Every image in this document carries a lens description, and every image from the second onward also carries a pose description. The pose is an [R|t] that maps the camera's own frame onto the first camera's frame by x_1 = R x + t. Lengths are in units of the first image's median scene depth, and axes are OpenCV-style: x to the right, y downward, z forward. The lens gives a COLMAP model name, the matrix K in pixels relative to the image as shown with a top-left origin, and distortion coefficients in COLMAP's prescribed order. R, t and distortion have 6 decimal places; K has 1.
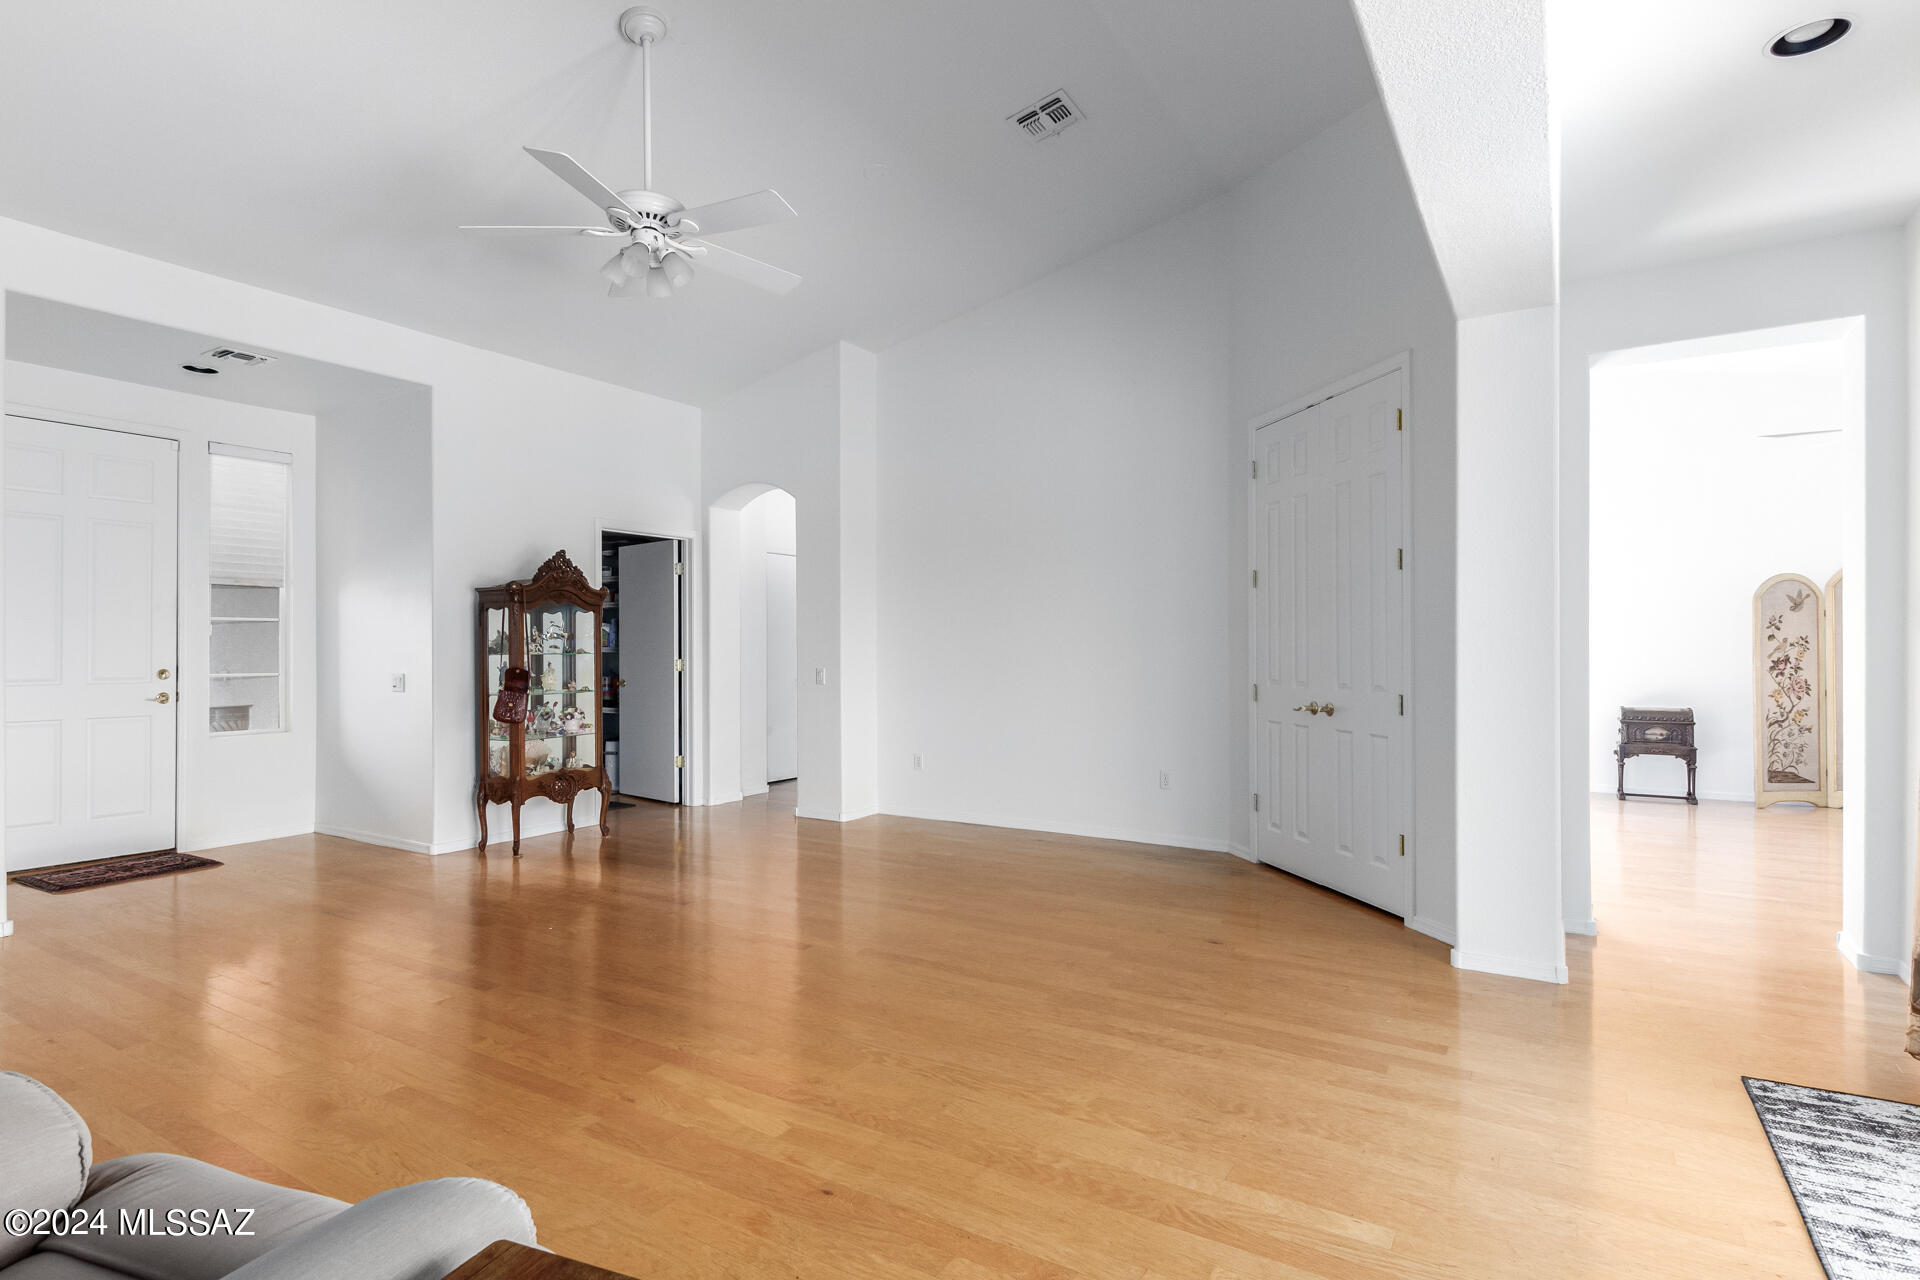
lens RADIAL K [[885.6, 0, 991.1], [0, 885.6, 640.1], [0, 0, 1]] dist [0.011014, 0.000117]
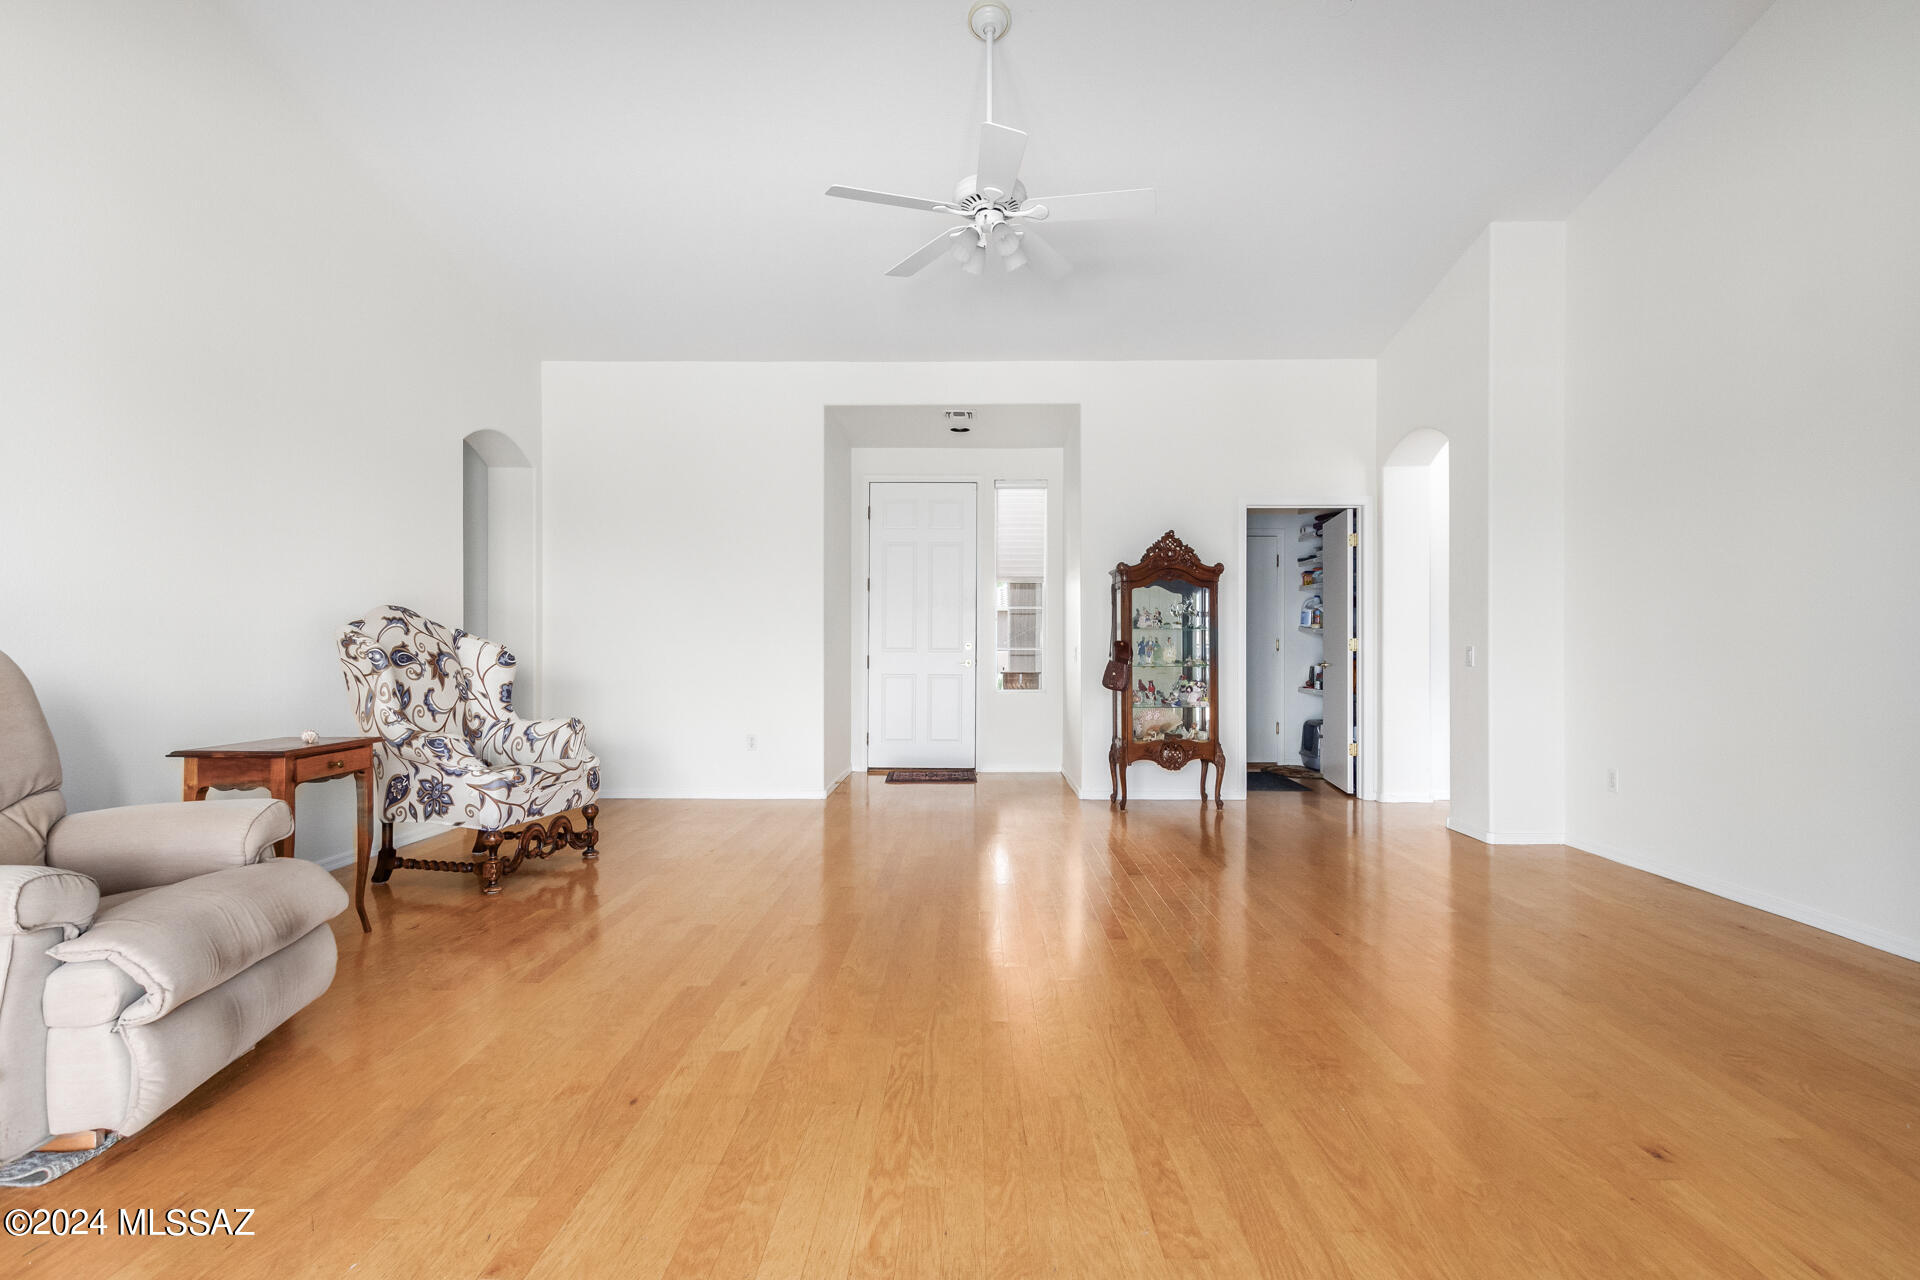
lens RADIAL K [[885.6, 0, 991.1], [0, 885.6, 640.1], [0, 0, 1]] dist [0.011014, 0.000117]
pose [[0.546910, -0.003662, -0.837184, 0.627095], [0.008578, 0.999962, 0.001230, 0.057451], [0.837148, -0.007854, 0.546921, 0.537802]]
